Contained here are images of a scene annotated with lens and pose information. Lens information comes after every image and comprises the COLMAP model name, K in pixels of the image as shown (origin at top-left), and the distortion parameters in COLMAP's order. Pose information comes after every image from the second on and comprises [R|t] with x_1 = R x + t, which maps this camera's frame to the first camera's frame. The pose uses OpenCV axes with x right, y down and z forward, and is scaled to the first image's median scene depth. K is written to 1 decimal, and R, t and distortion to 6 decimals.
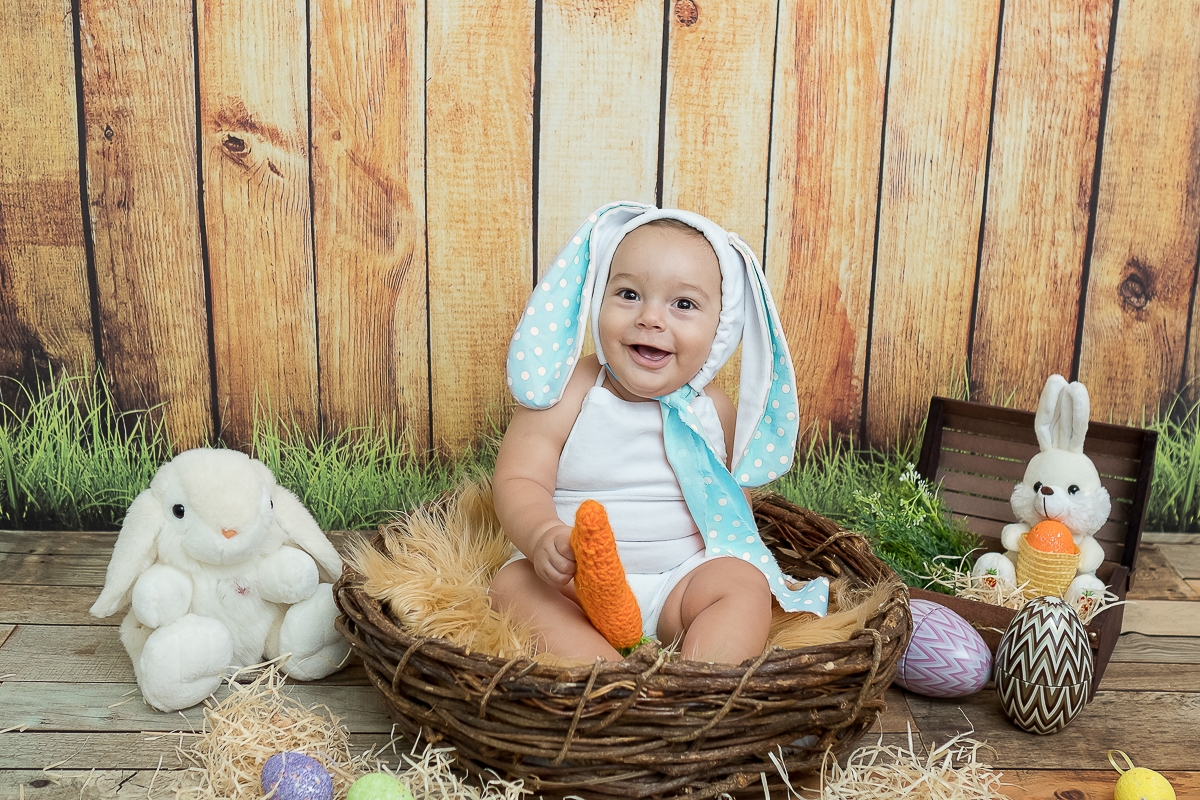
lens RADIAL K [[1155.6, 0, 601.6], [0, 1155.6, 349.3], [0, 0, 1]] dist [0.034484, 0.007822]
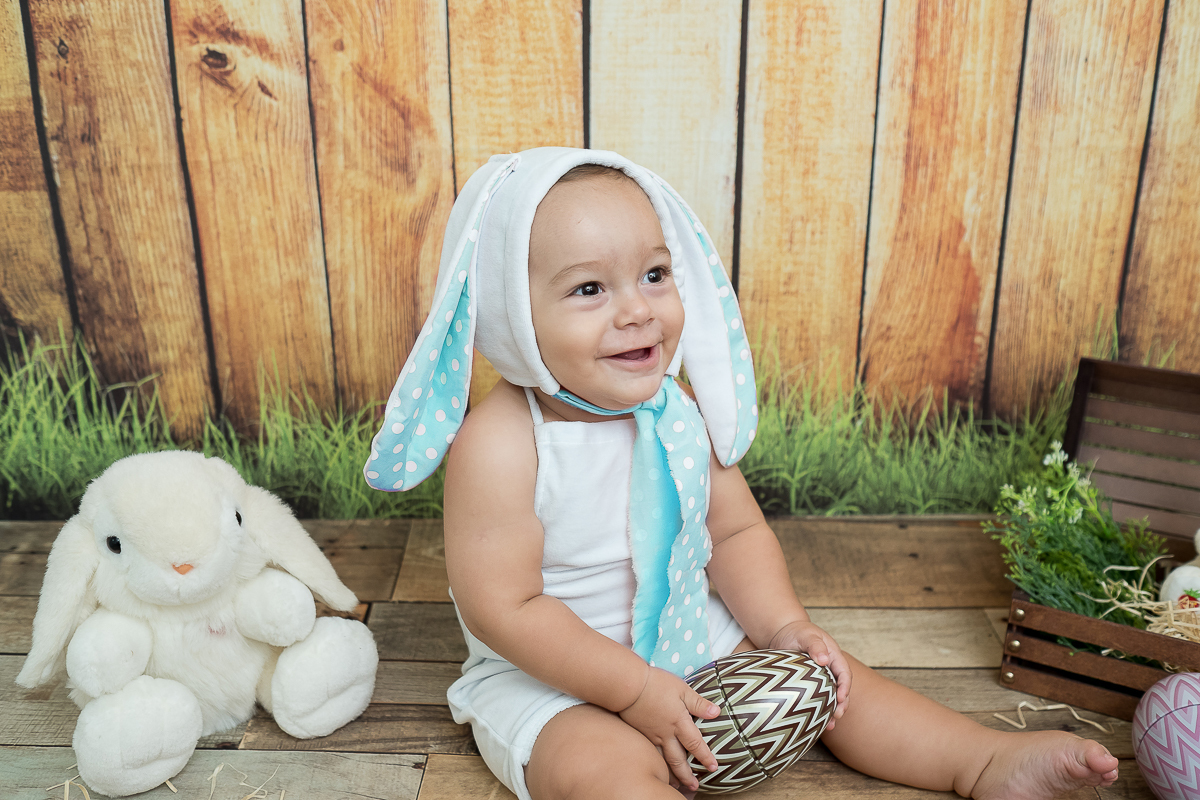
lens RADIAL K [[1208.8, 0, 605.0], [0, 1208.8, 396.5], [0, 0, 1]] dist [0.009008, 0.011611]
pose [[0.998892, -0.012002, -0.045504, -0.008254], [0.015799, 0.996338, 0.084028, -0.008483], [0.044329, -0.084653, 0.995424, 0.142917]]
